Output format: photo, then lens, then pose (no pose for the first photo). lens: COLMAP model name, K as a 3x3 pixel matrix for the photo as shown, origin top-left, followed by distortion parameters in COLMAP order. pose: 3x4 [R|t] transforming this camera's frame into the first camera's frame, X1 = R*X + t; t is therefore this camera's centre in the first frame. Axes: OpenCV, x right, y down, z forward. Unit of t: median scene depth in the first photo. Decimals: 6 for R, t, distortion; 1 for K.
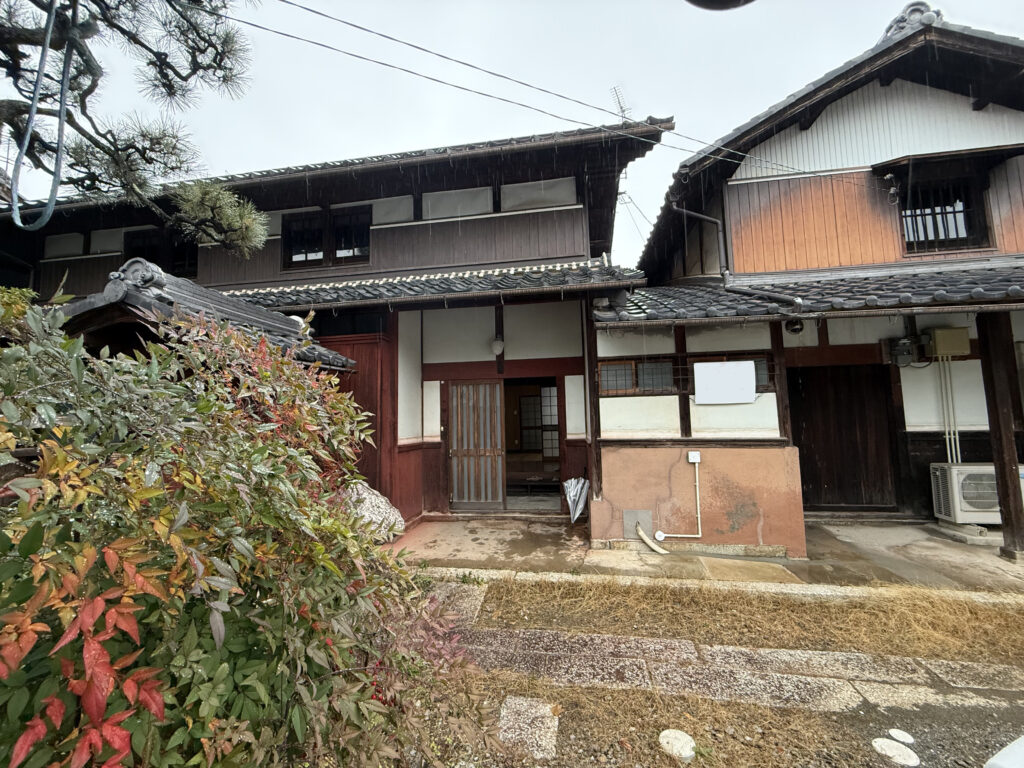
lens RADIAL K [[405.3, 0, 517.2], [0, 405.3, 382.8], [0, 0, 1]] dist [-0.001790, 0.000386]
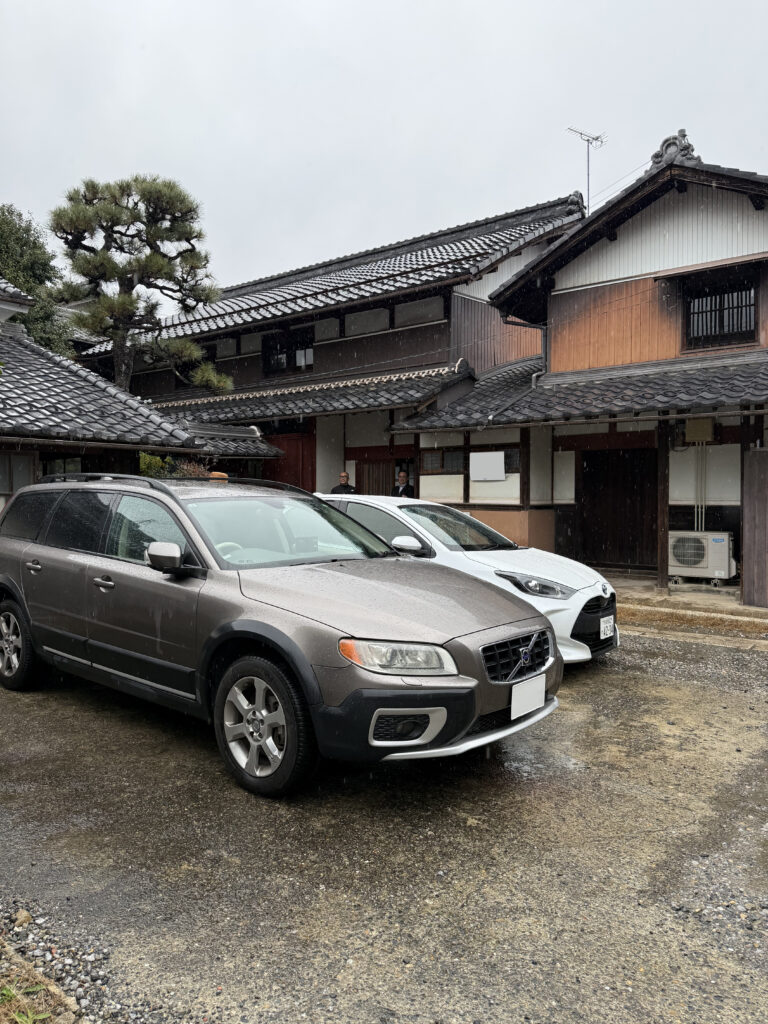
lens RADIAL K [[717.5, 0, 381.8], [0, 717.5, 511.6], [0, 0, 1]] dist [-0.006321, -0.004147]
pose [[0.876081, 0.032010, -0.481100, 1.311655], [0.024546, 0.993539, 0.110803, -0.122342], [0.481538, -0.108881, 0.869636, -1.333275]]
